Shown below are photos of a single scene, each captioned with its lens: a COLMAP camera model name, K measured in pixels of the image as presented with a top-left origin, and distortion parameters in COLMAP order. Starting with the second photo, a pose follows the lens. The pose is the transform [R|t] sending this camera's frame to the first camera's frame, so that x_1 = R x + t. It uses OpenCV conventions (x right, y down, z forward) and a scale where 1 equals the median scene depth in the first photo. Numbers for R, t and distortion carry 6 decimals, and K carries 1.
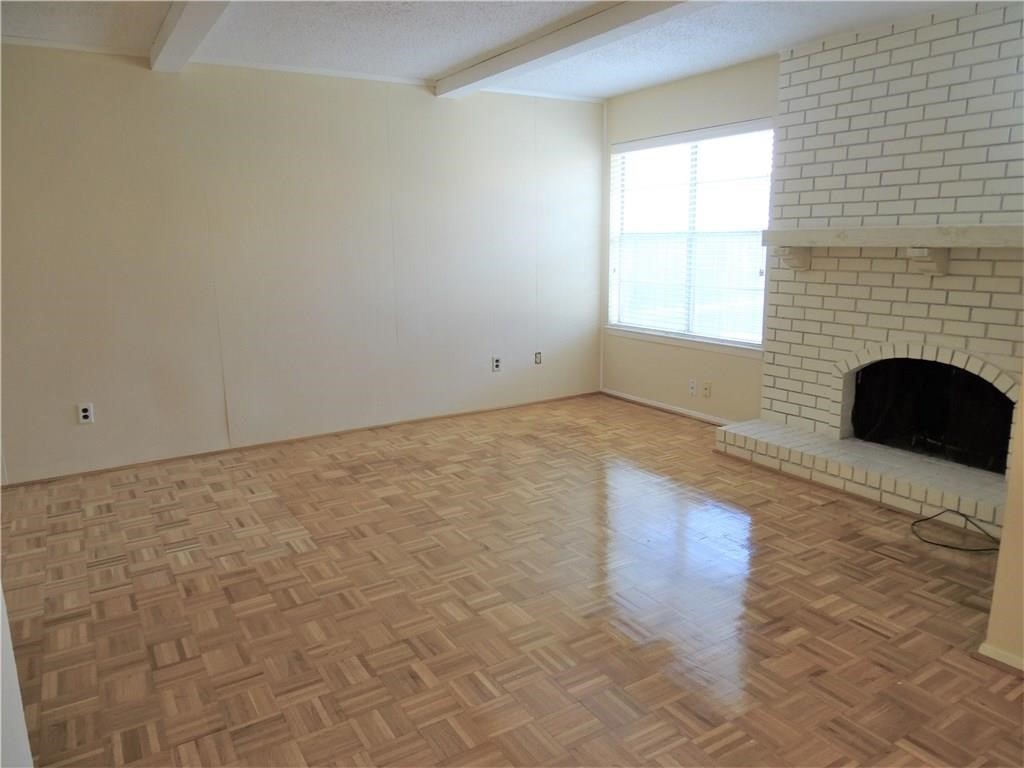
lens RADIAL K [[730.4, 0, 513.9], [0, 730.4, 380.8], [0, 0, 1]] dist [-0.003408, -0.001842]
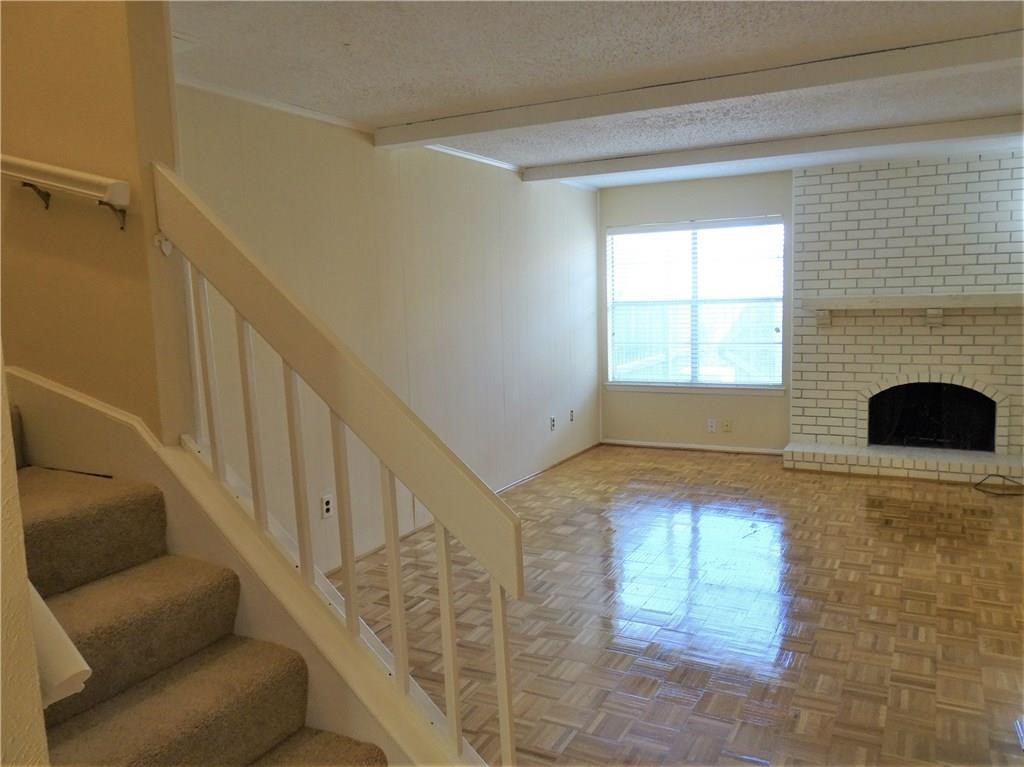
lens RADIAL K [[792.5, 0, 512.4], [0, 792.5, 377.9], [0, 0, 1]] dist [-0.008154, 0.004260]
pose [[0.864809, -0.062824, 0.498155, -0.879740], [0.113251, 0.990981, -0.071630, -0.017020], [-0.489162, 0.118362, 0.864124, 0.018516]]
